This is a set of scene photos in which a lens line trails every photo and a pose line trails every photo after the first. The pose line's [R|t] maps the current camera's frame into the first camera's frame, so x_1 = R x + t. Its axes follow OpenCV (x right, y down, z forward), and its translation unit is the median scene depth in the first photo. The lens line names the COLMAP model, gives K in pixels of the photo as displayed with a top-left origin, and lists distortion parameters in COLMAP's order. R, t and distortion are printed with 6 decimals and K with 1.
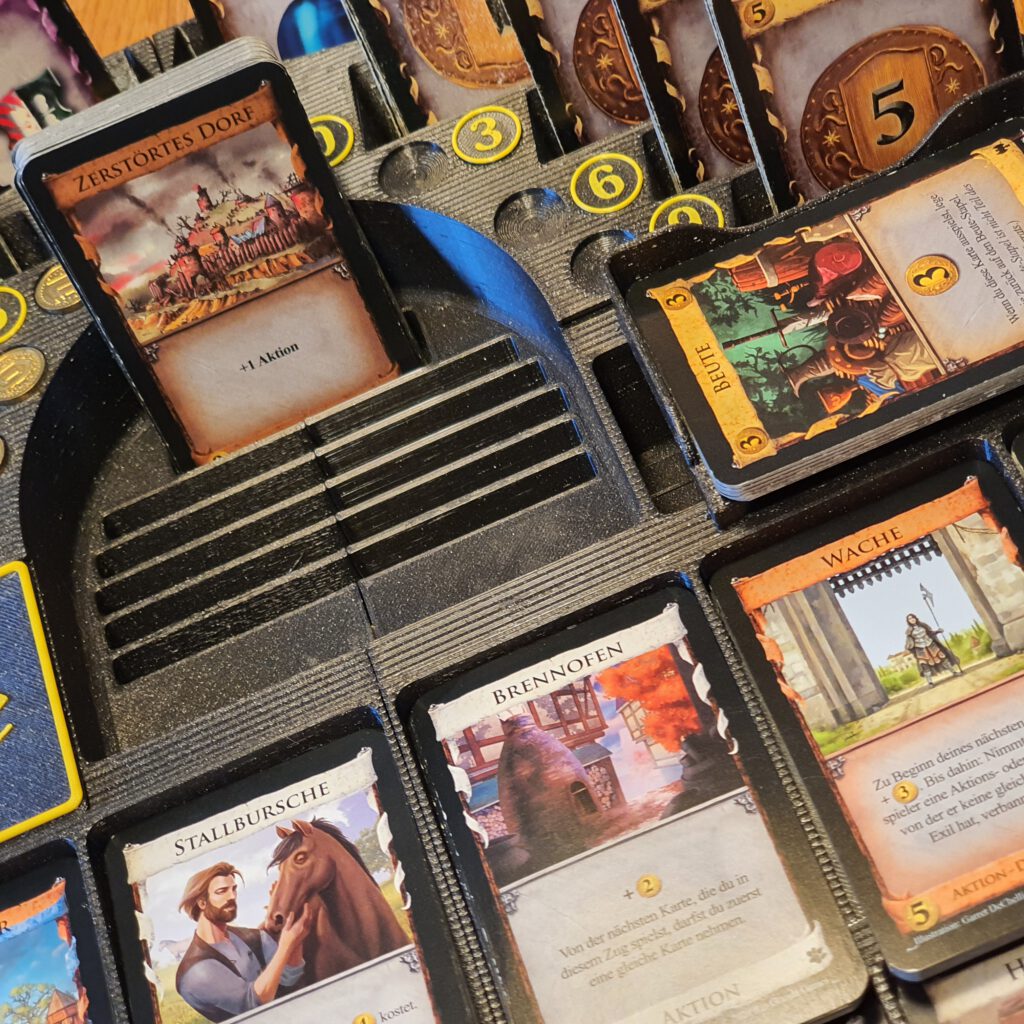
lens RADIAL K [[2036.1, 0, 586.7], [0, 2036.1, 531.6], [0, 0, 1]] dist [0.035533, 0.000000]
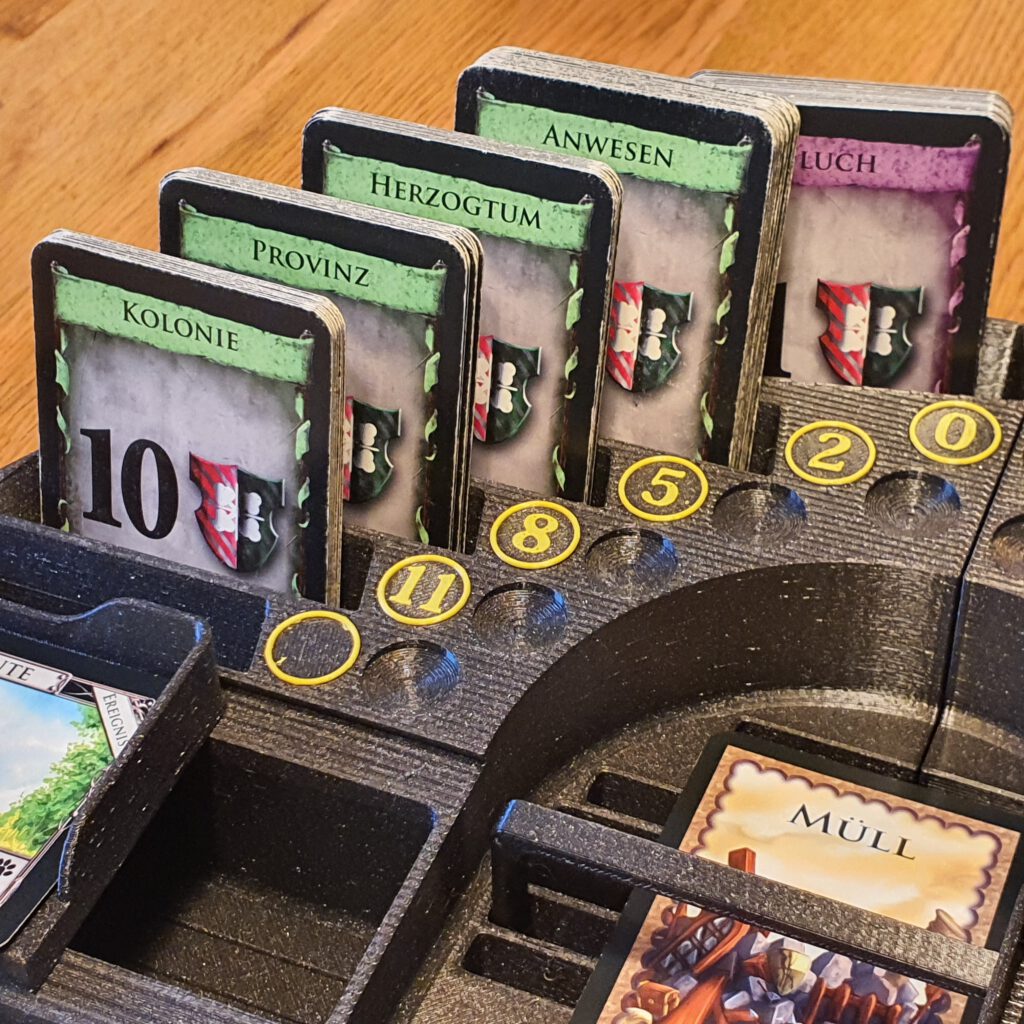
lens RADIAL K [[2089.6, 0, 531.1], [0, 2089.6, 533.6], [0, 0, 1]] dist [0.172927, 0.000000]
pose [[0.721372, 0.606498, -0.334339, -0.054185], [-0.644724, 0.764403, -0.004416, -0.065952], [0.252891, 0.218742, 0.942443, 0.269243]]
